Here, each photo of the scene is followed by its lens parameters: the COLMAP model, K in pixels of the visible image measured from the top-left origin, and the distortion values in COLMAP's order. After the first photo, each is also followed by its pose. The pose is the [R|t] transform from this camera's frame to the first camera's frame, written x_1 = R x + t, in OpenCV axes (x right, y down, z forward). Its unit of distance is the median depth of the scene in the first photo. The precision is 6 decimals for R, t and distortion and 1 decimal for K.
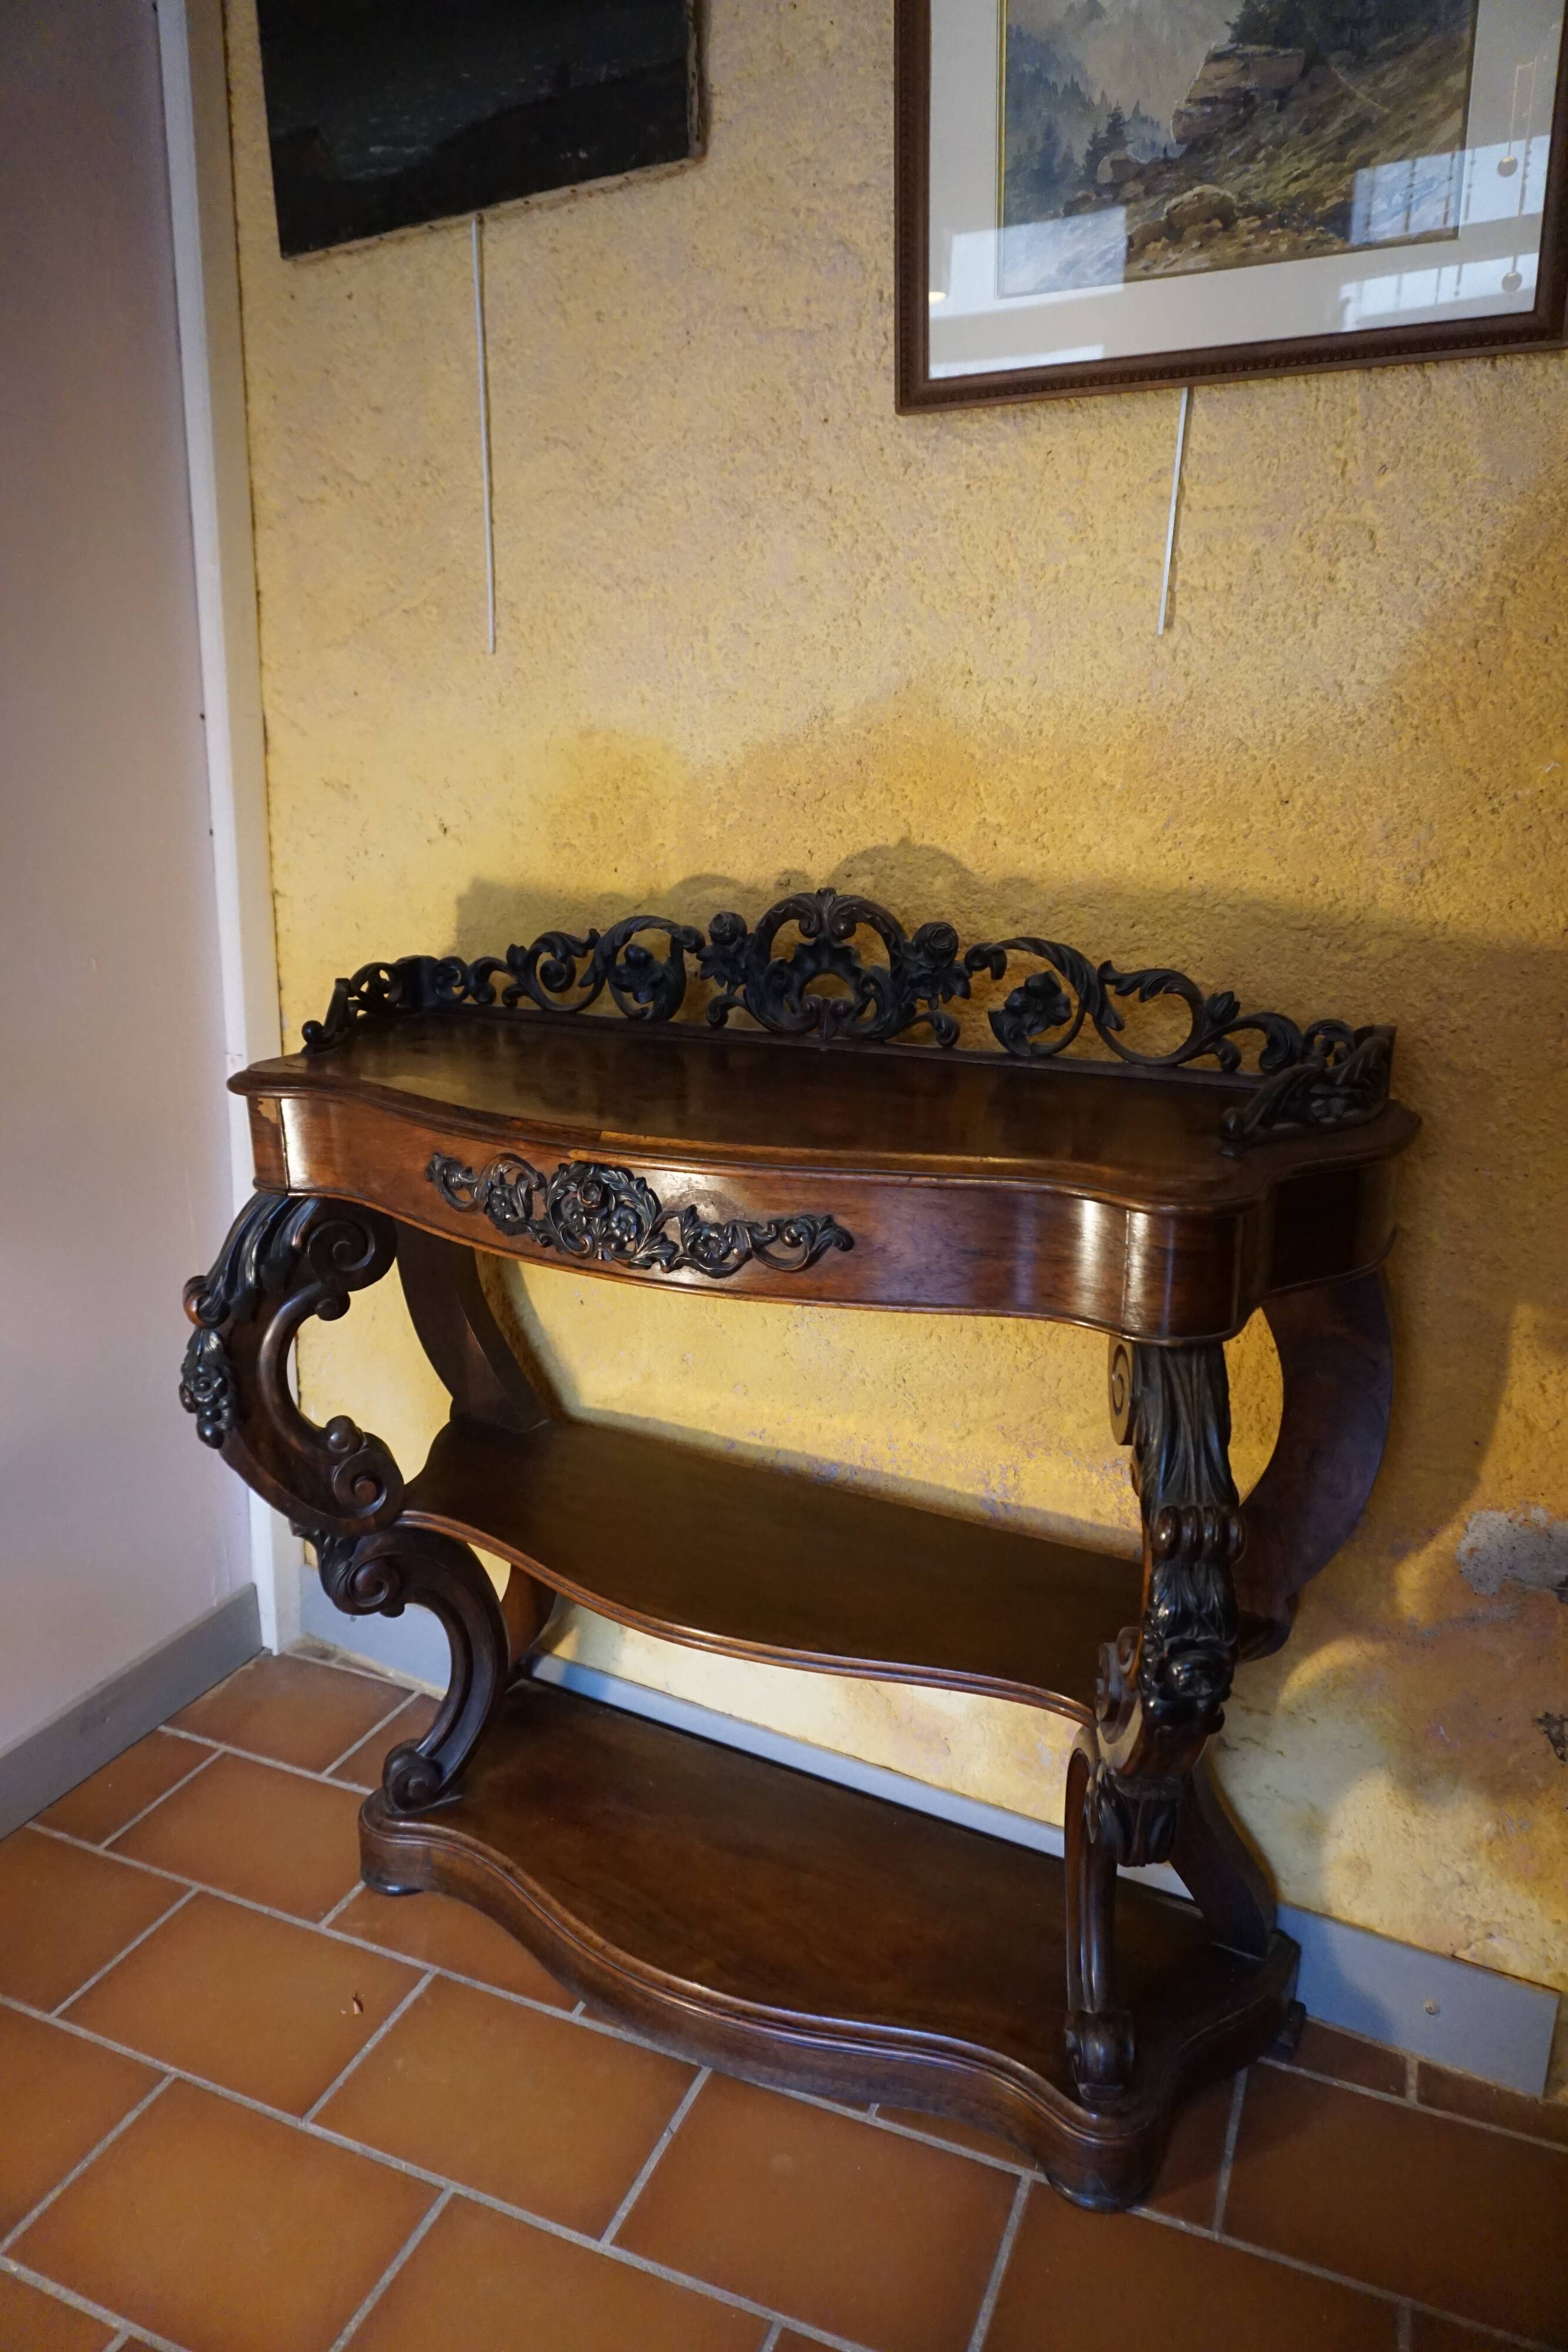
lens RADIAL K [[1576.5, 0, 775.2], [0, 1576.5, 1174.8], [0, 0, 1]] dist [-0.049496, 0.033786]
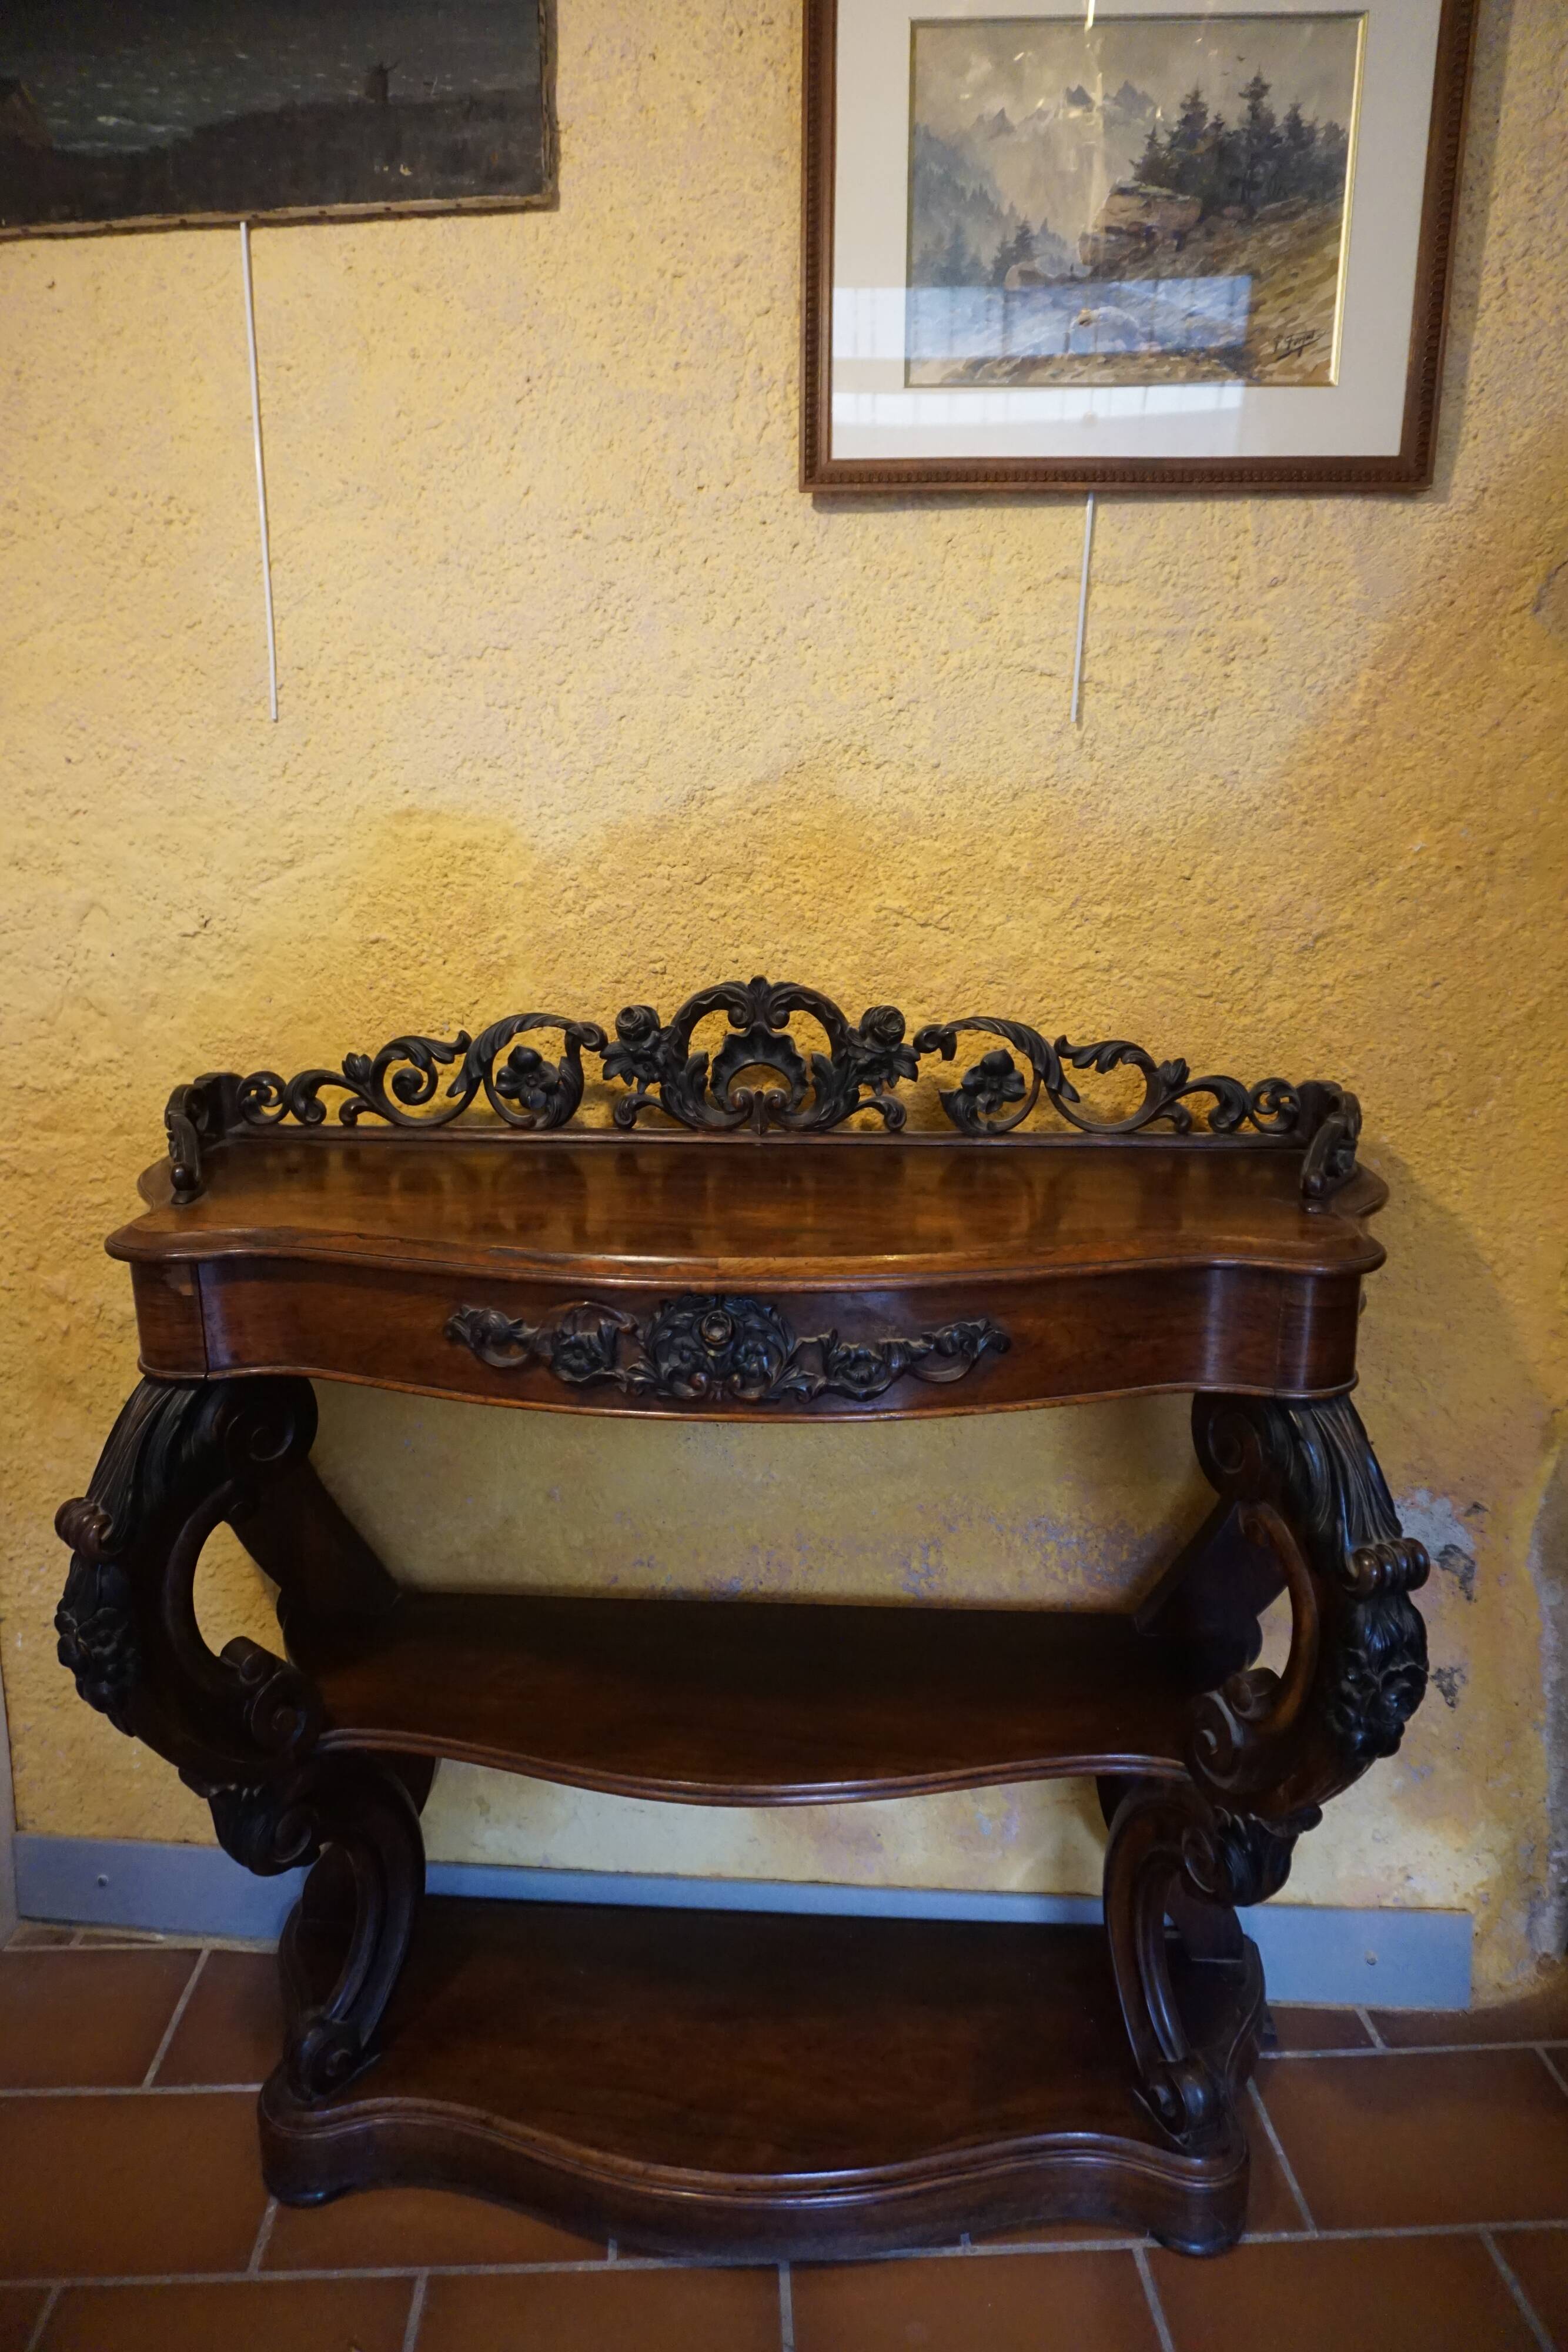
lens RADIAL K [[1576.5, 0, 771.4], [0, 1576.5, 1177.2], [0, 0, 1]] dist [-0.049496, 0.033786]
pose [[0.903423, -0.093442, 0.418445, -0.374970], [0.109535, 0.993876, -0.014546, -0.047180], [-0.414523, 0.058976, 0.908126, 0.139663]]
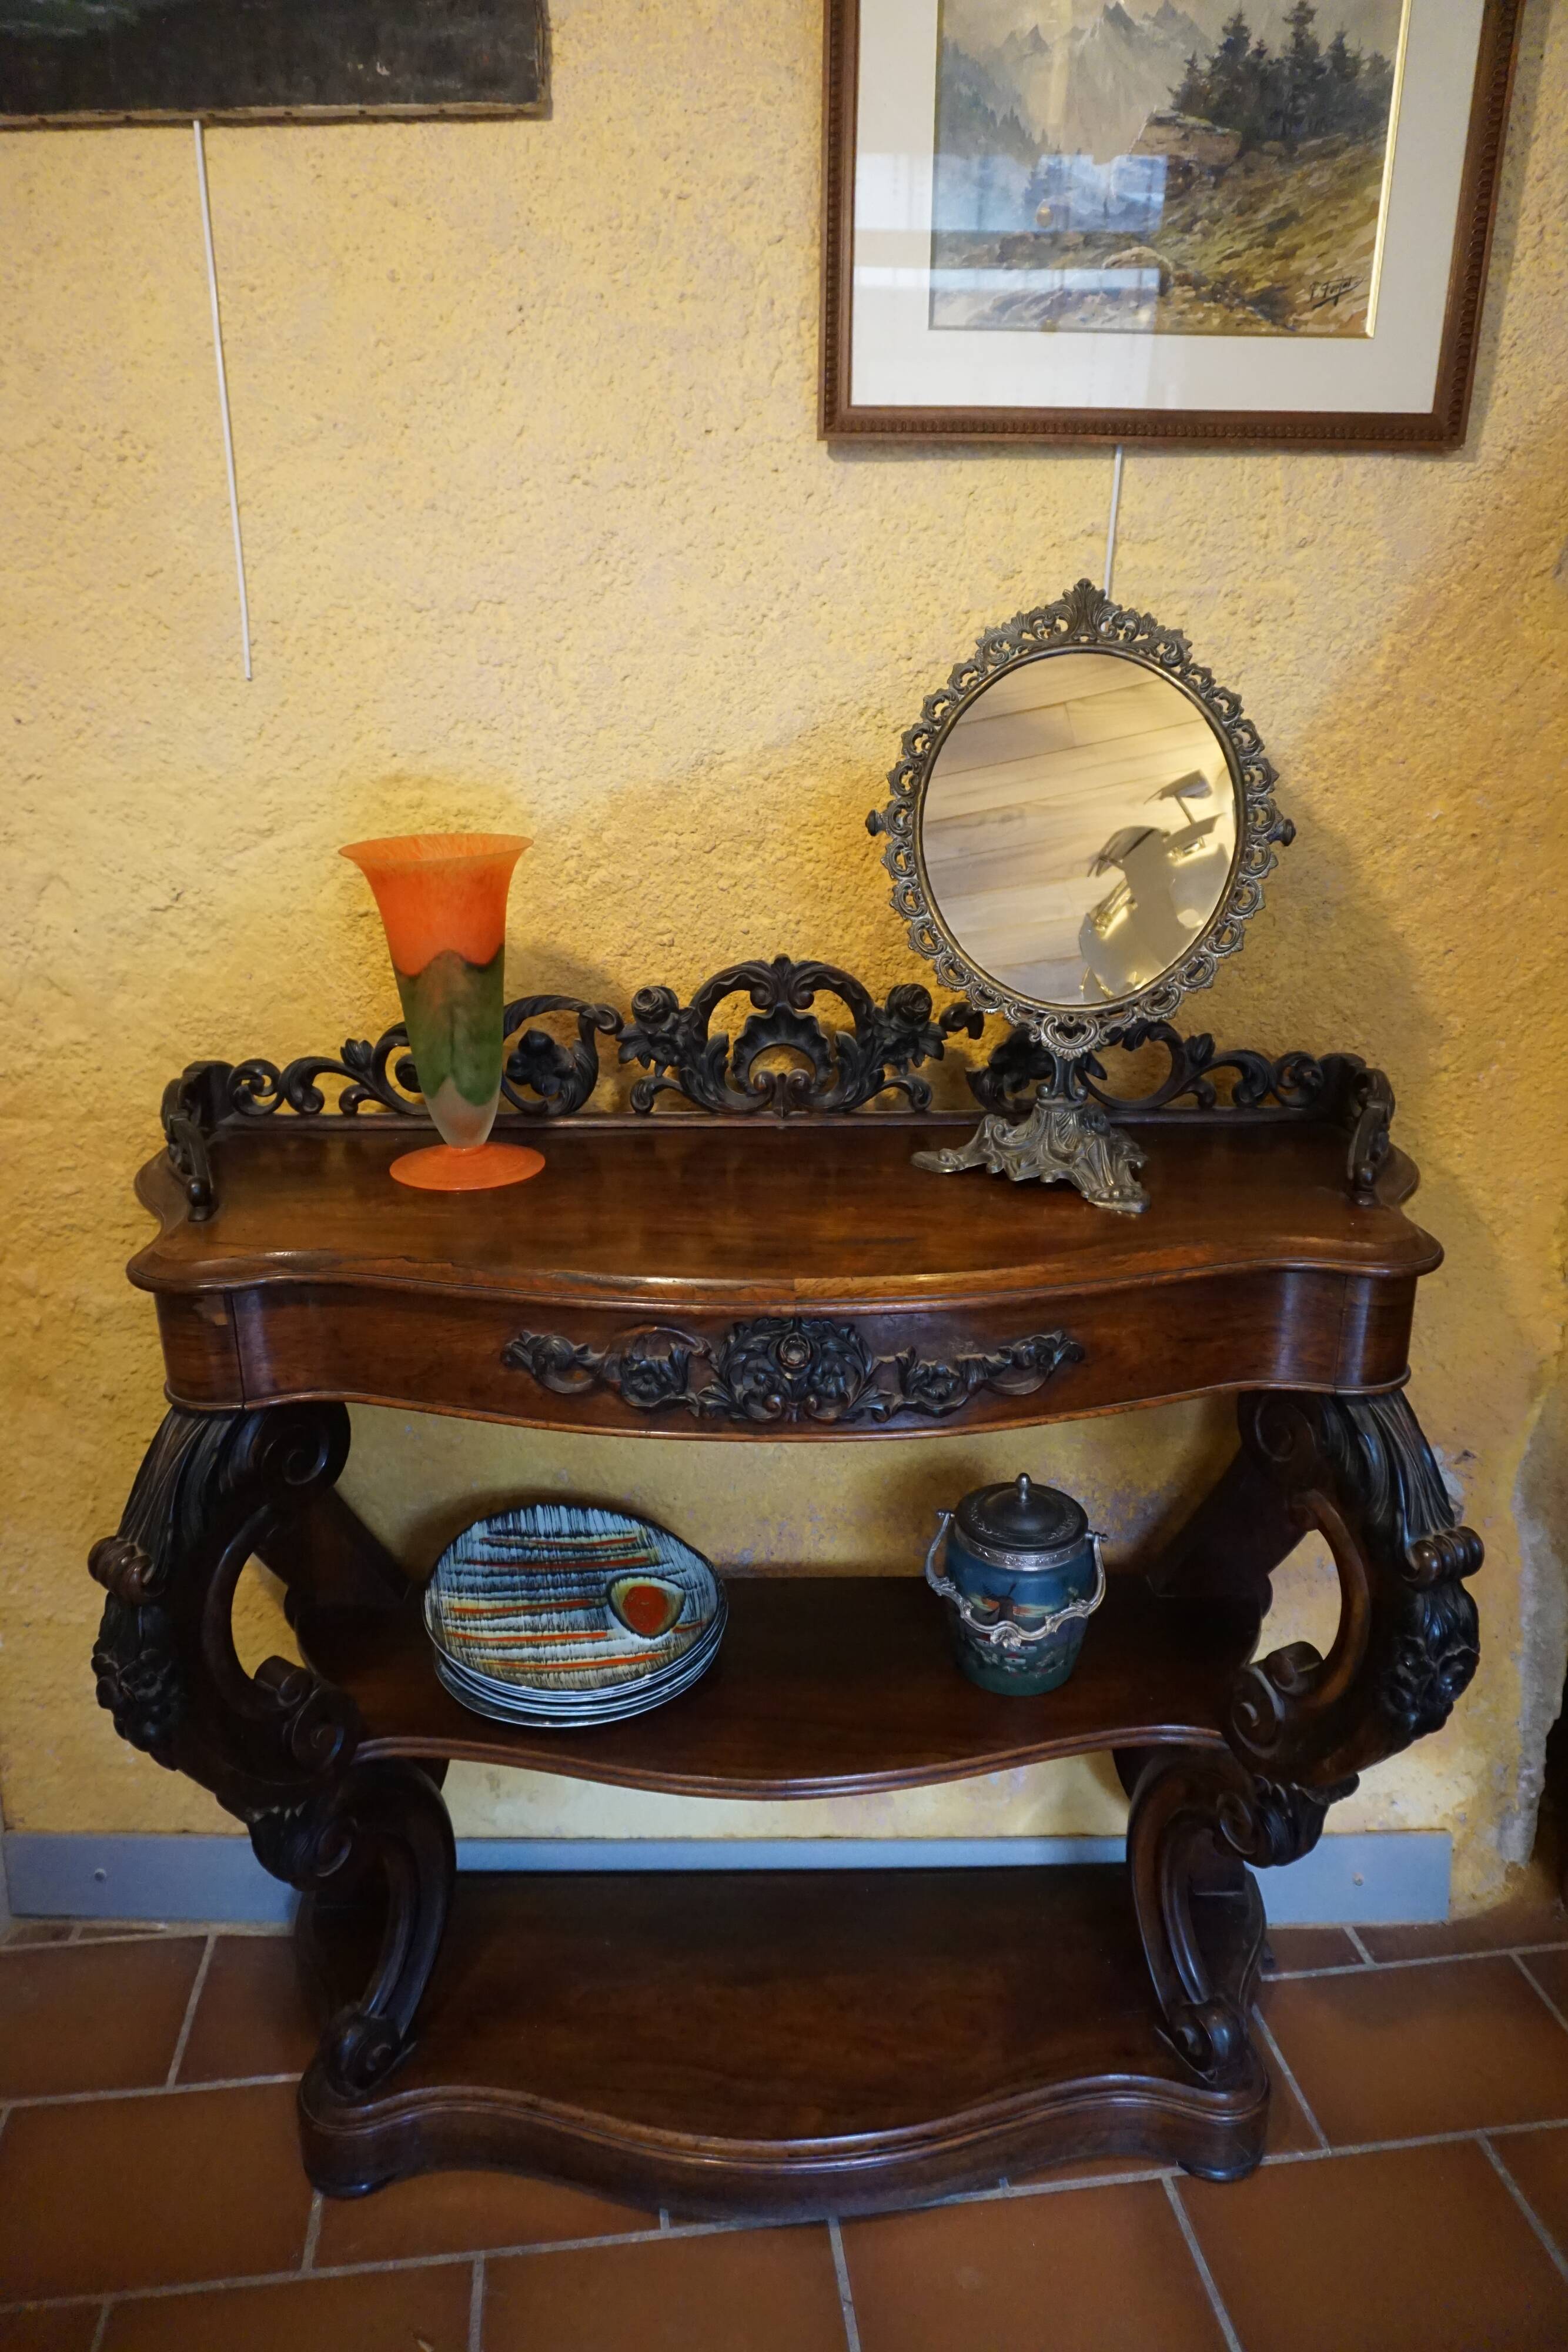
lens RADIAL K [[1576.5, 0, 770.7], [0, 1576.5, 1177.8], [0, 0, 1]] dist [-0.049496, 0.033786]
pose [[0.863583, -0.146574, 0.482432, -0.441071], [0.127617, 0.989199, 0.072099, -0.122069], [-0.487789, -0.000697, 0.872961, 0.200920]]
